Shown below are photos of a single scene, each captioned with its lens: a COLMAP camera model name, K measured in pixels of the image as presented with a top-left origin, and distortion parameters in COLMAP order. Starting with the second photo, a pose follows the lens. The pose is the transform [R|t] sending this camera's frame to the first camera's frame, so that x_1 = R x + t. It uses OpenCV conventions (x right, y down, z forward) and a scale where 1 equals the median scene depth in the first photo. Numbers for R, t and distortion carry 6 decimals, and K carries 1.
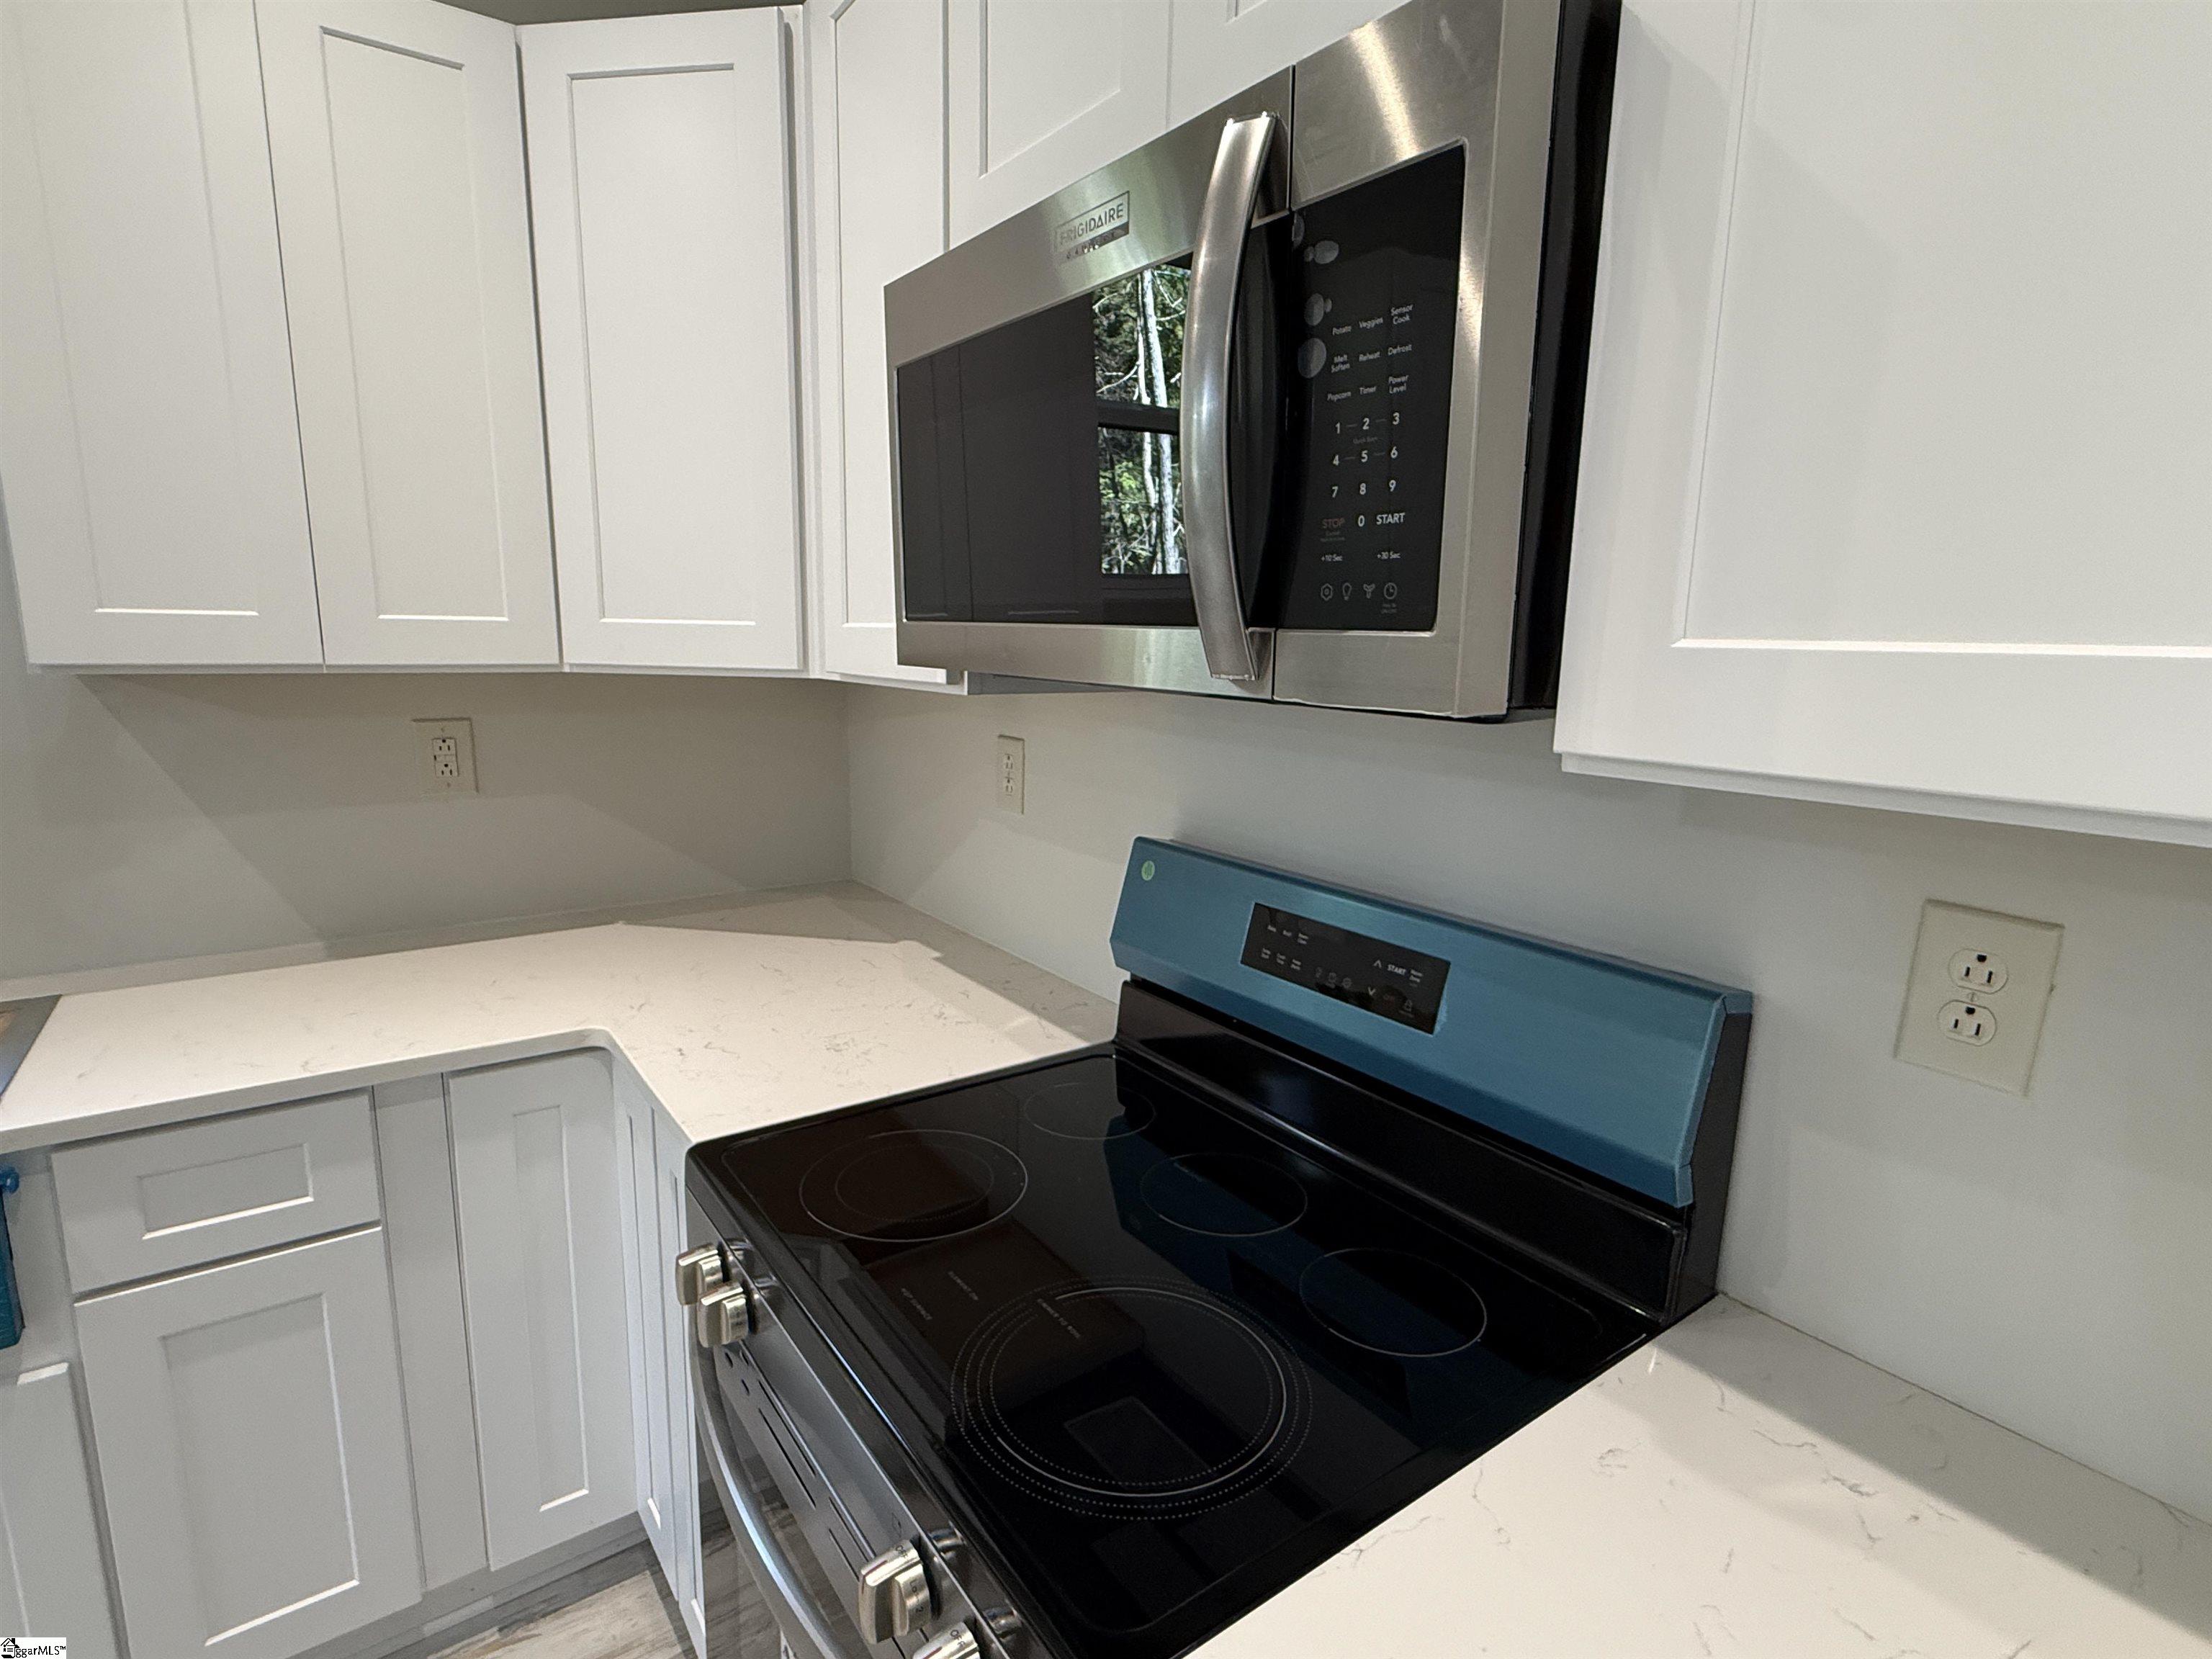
lens RADIAL K [[1097.5, 0, 1102.5], [0, 1097.5, 827.7], [0, 0, 1]] dist [-0.004042, -0.000184]
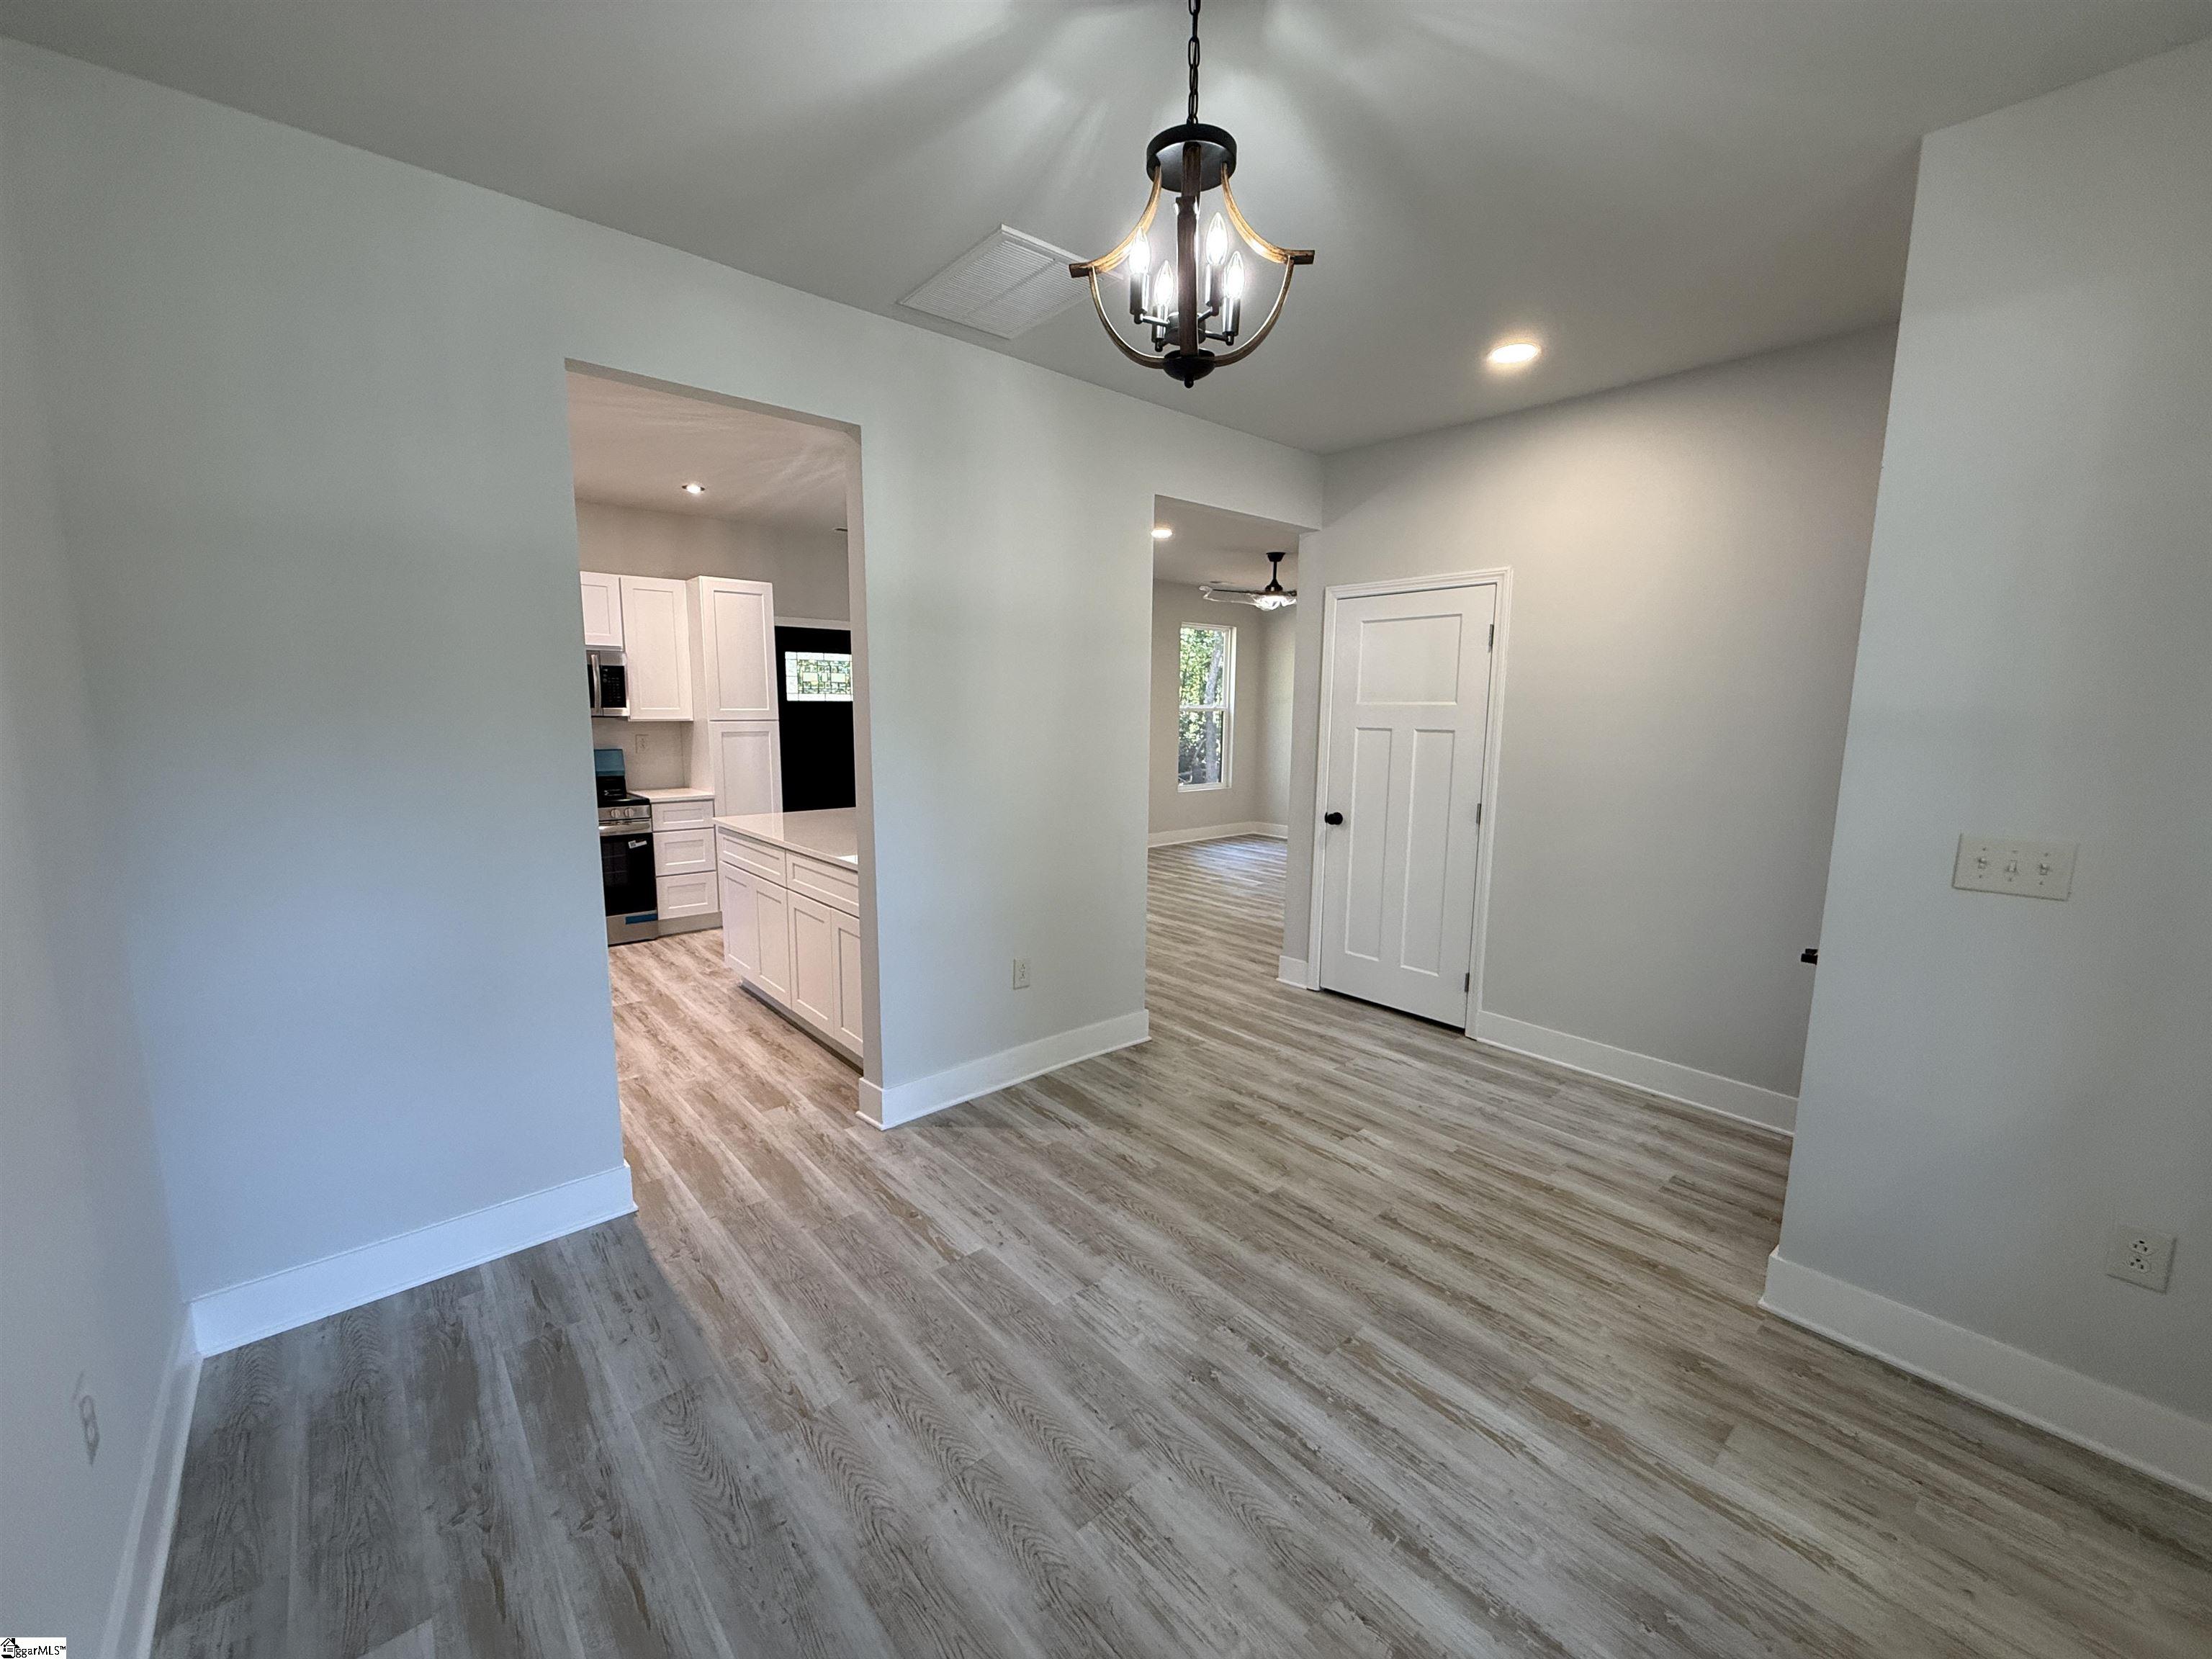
lens RADIAL K [[882.8, 0, 1095.3], [0, 882.8, 830.0], [0, 0, 1]] dist [0.000336, -0.000230]
pose [[-0.080698, -0.163008, 0.983319, -4.686565], [0.165707, 0.970614, 0.174501, 0.124966], [-0.982868, 0.177024, -0.051315, -1.529719]]
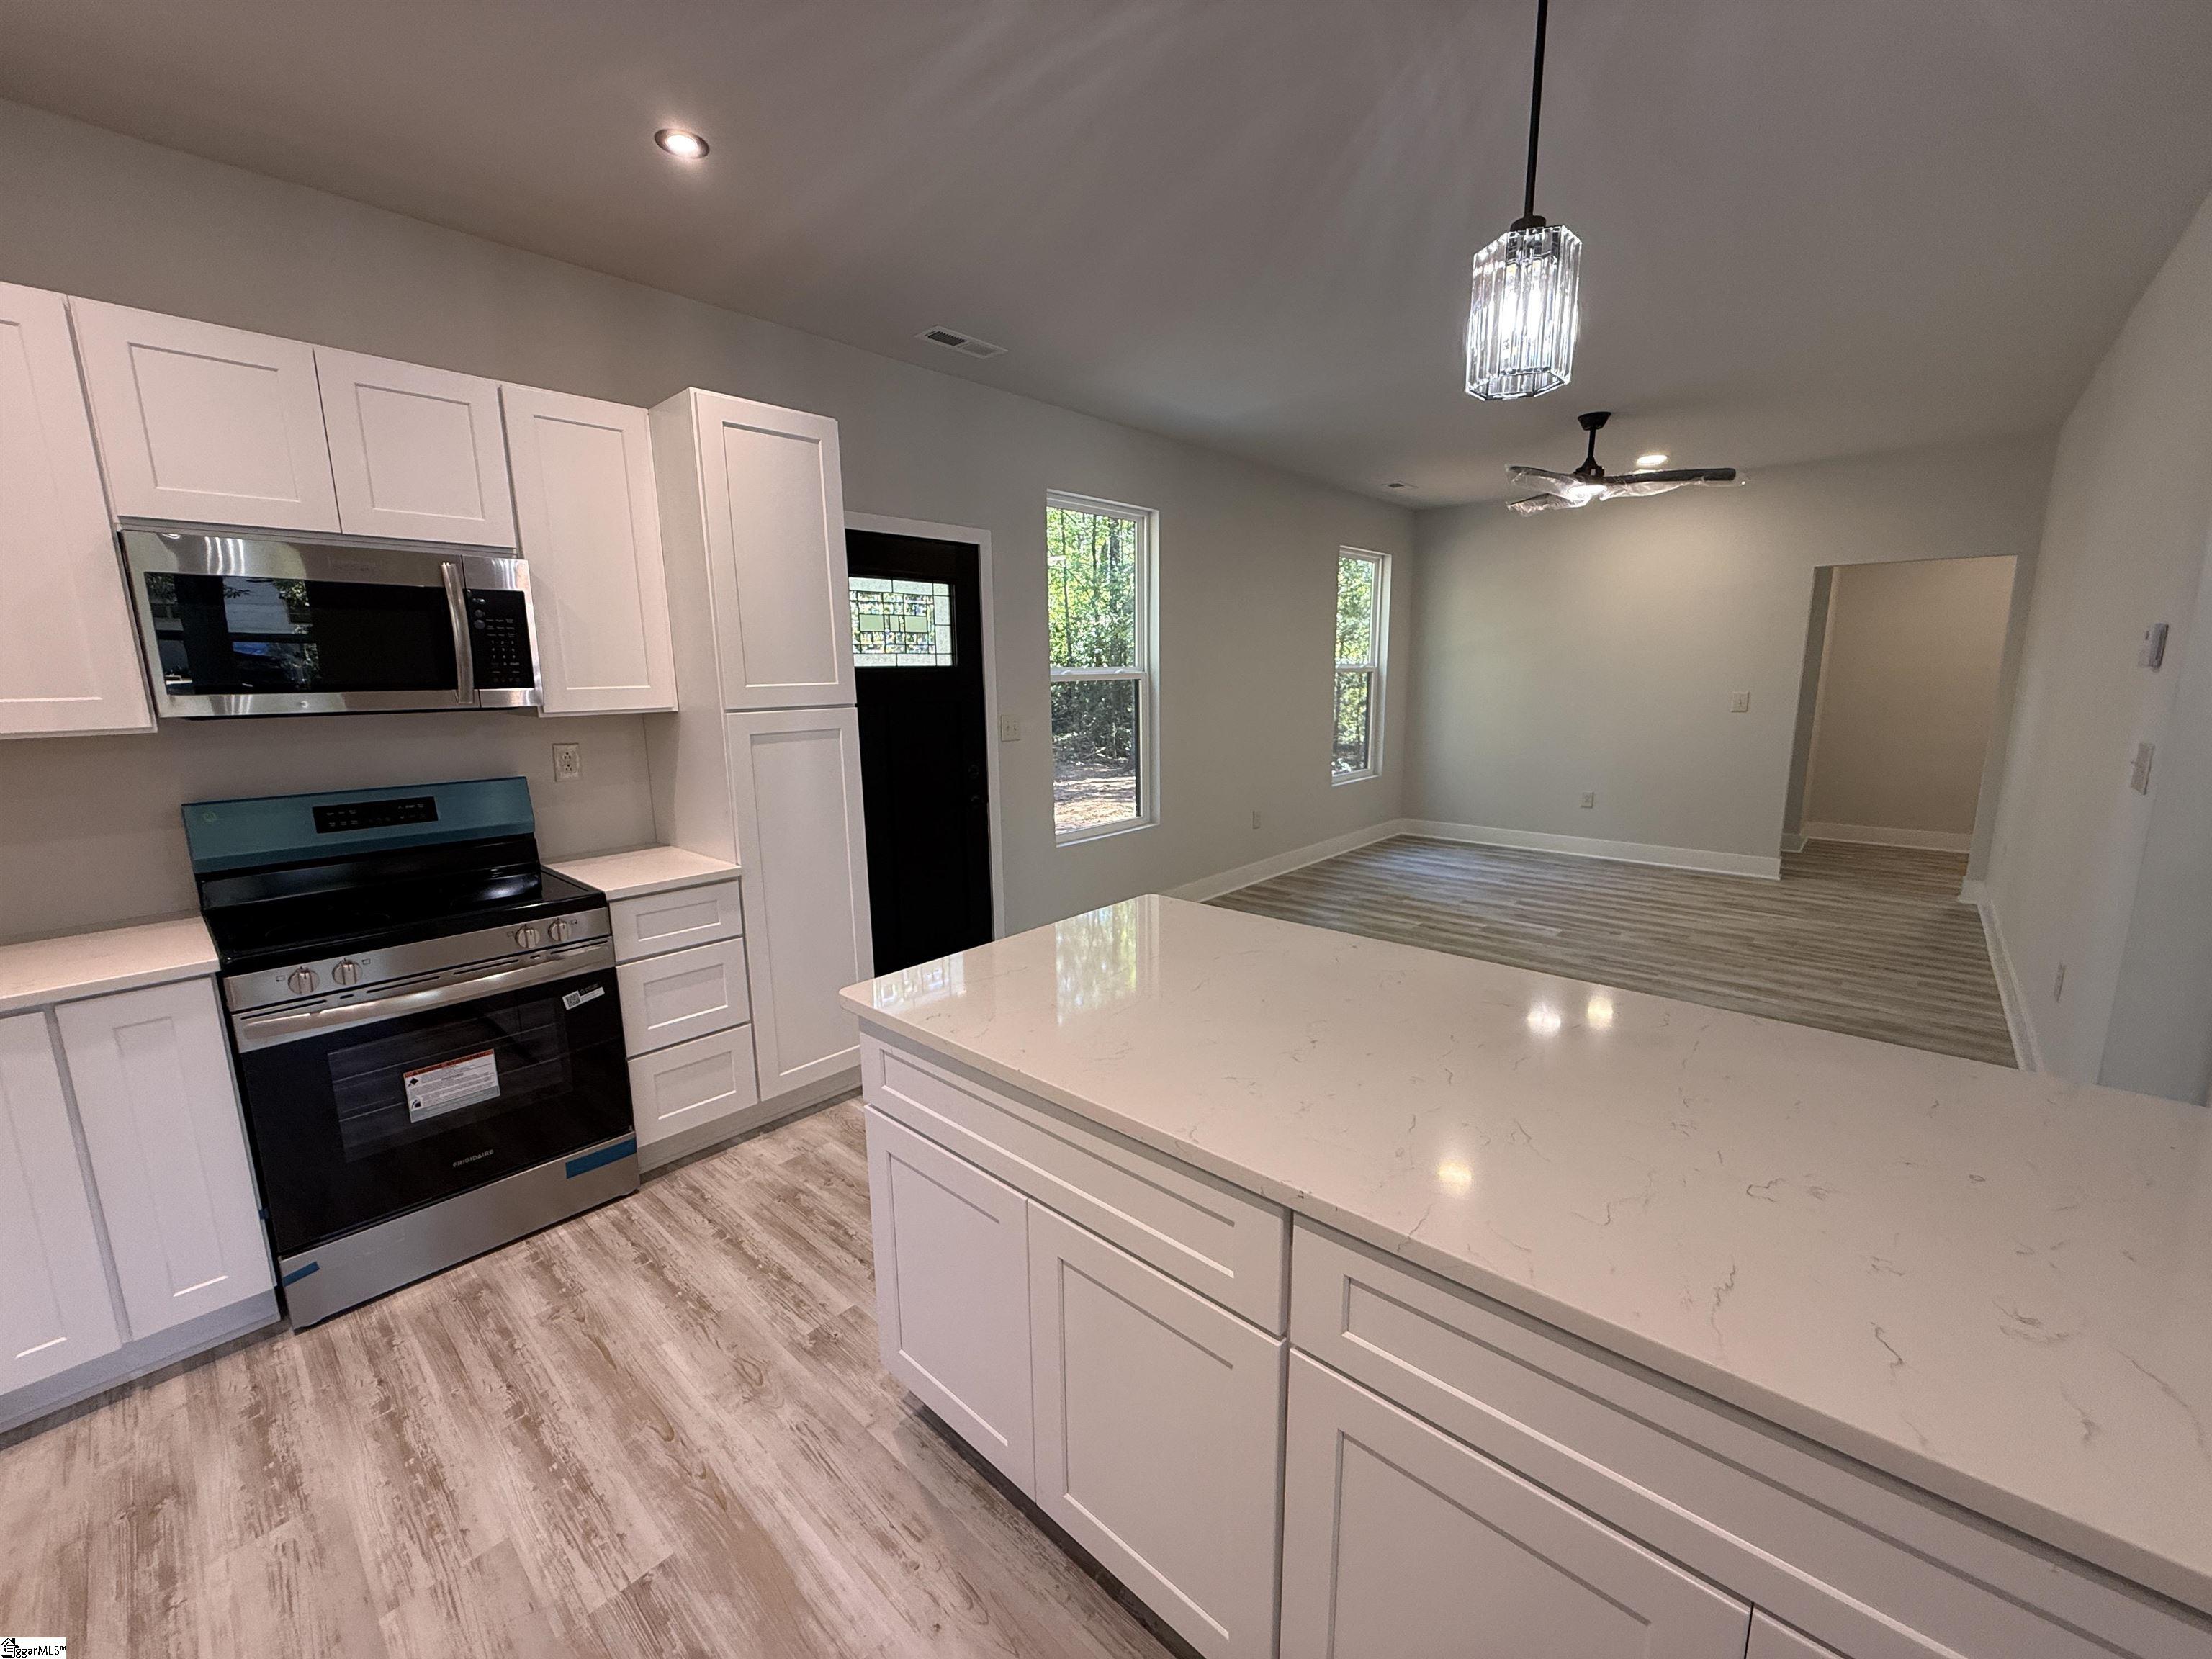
lens RADIAL K [[882.8, 0, 1097.6], [0, 882.8, 829.4], [0, 0, 1]] dist [0.000336, -0.000230]
pose [[-0.198886, -0.193003, 0.960830, -2.126381], [0.183680, 0.955701, 0.229993, -0.013132], [-0.962656, 0.222228, -0.154625, -0.334281]]
